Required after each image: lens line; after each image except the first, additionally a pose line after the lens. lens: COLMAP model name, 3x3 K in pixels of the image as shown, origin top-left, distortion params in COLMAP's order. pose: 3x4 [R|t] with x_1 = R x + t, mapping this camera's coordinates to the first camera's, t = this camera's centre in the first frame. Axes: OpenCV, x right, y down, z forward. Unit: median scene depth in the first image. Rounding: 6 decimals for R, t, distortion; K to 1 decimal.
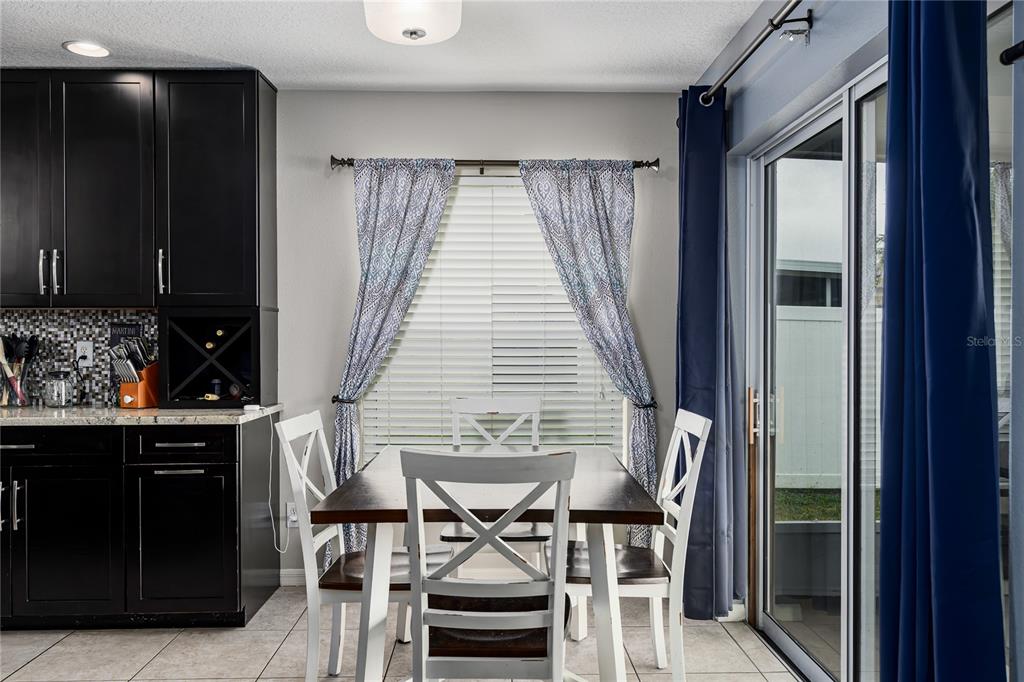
lens RADIAL K [[779.0, 0, 510.6], [0, 779.0, 340.3], [0, 0, 1]] dist [-0.005941, -0.003904]
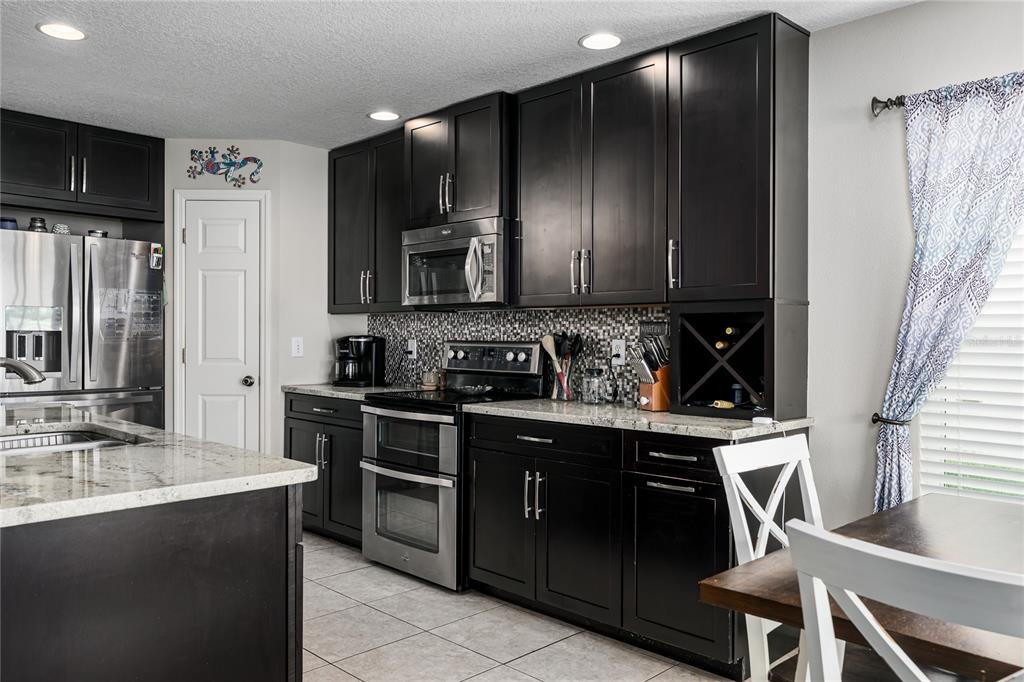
lens RADIAL K [[763.0, 0, 511.0], [0, 763.0, 341.4], [0, 0, 1]] dist [-0.002966, 0.005477]
pose [[0.684029, 0.009293, -0.729396, 0.073098], [-0.007916, 0.999955, 0.005316, -0.000529], [0.729412, 0.002138, 0.684071, 0.229883]]
